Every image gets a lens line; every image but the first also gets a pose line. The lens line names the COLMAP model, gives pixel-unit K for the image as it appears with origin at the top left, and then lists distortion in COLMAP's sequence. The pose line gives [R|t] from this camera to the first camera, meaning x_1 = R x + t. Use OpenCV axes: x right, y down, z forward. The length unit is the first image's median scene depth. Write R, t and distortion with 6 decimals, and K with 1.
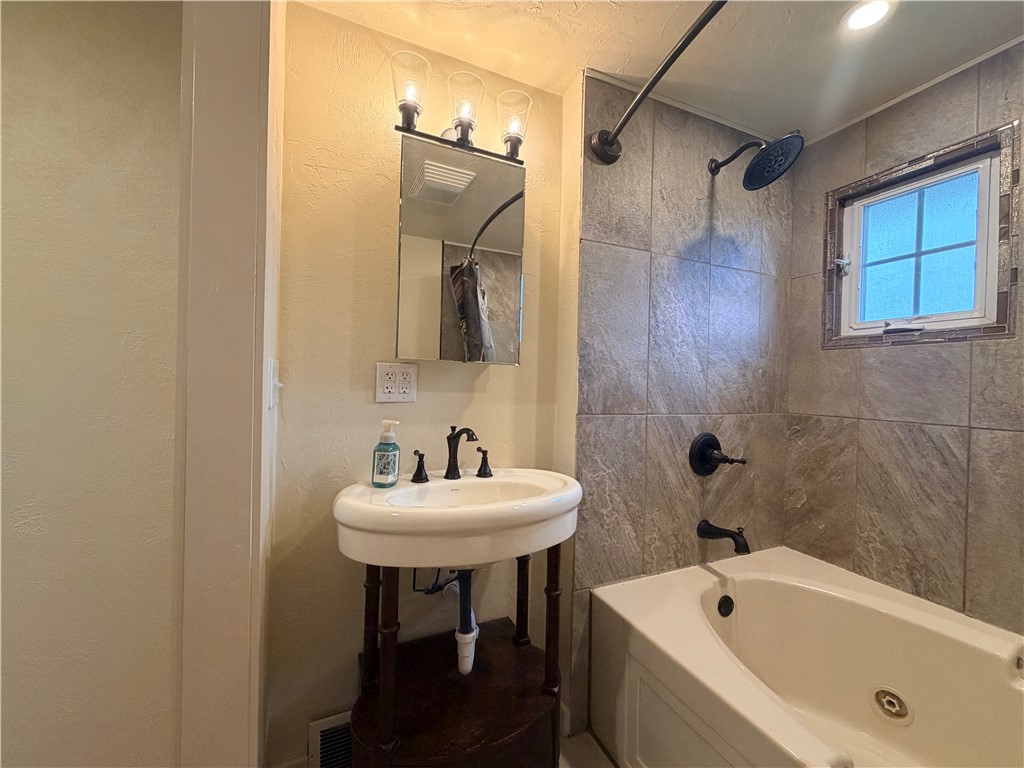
lens RADIAL K [[408.0, 0, 510.2], [0, 408.0, 385.2], [0, 0, 1]] dist [-0.001068, 0.000137]
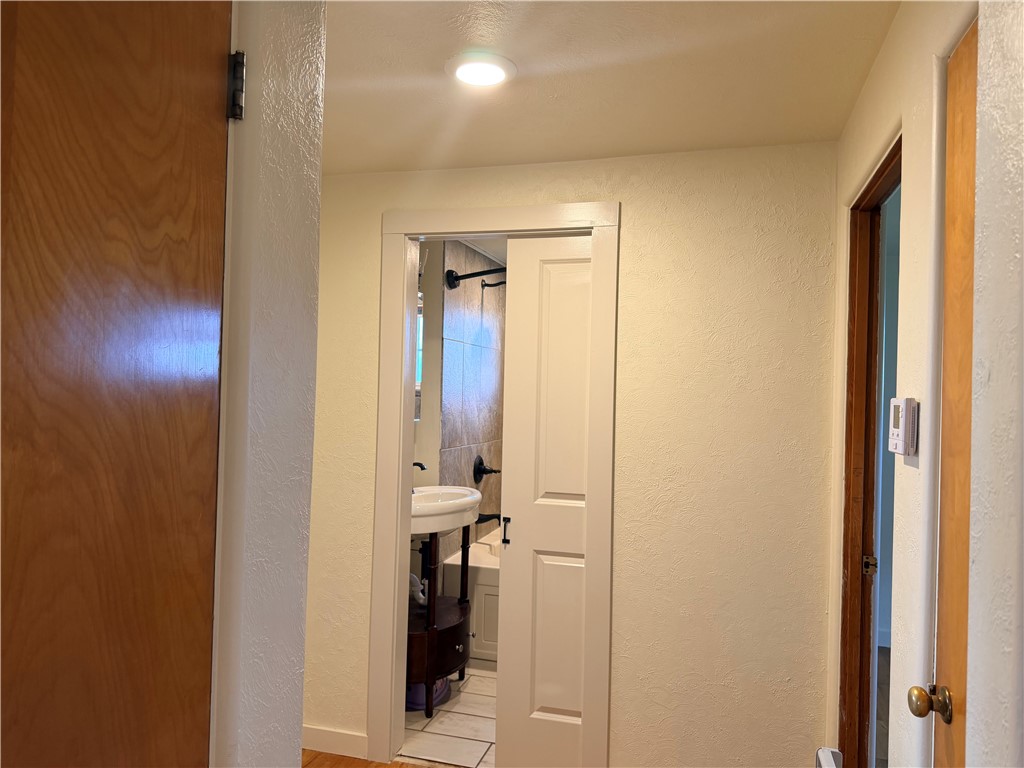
lens RADIAL K [[718.8, 0, 512.0], [0, 718.8, 384.0], [0, 0, 1]] dist [0.179680, -0.377016]
pose [[0.640190, 0.000446, 0.768217, -1.638377], [-0.001968, 0.999998, 0.001059, -0.167916], [-0.768214, -0.002190, 0.640189, -0.901949]]
